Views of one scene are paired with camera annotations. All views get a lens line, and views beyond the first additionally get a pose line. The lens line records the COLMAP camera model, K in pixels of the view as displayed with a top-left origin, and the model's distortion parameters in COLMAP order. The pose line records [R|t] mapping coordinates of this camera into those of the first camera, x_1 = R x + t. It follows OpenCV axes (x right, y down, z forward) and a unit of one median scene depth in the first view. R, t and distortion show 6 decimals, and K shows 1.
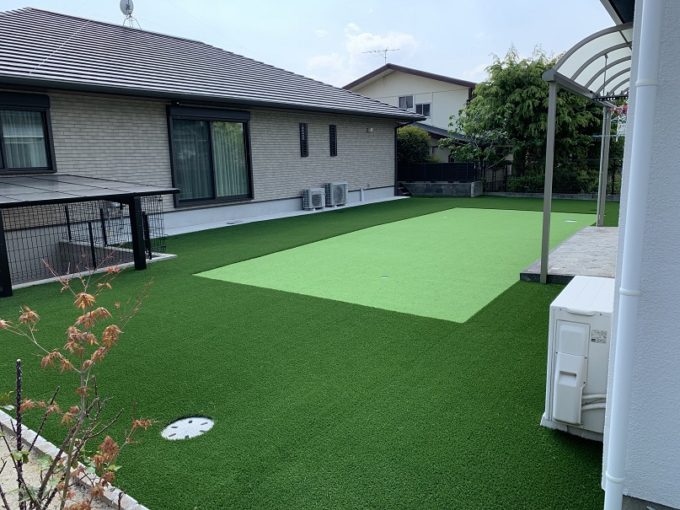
lens RADIAL K [[520.8, 0, 340.0], [0, 520.8, 255.0], [0, 0, 1]] dist [0.046085, -0.065039]
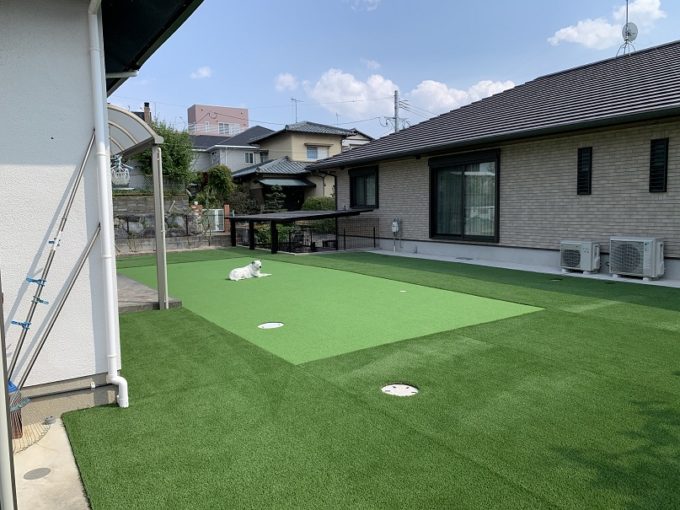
lens RADIAL K [[520.8, 0, 340.0], [0, 520.8, 255.0], [0, 0, 1]] dist [0.046085, -0.065039]
pose [[-0.387633, 0.119567, -0.914027, 0.767037], [-0.137142, 0.973037, 0.185447, -0.213233], [0.911555, 0.197236, -0.360784, 1.059217]]
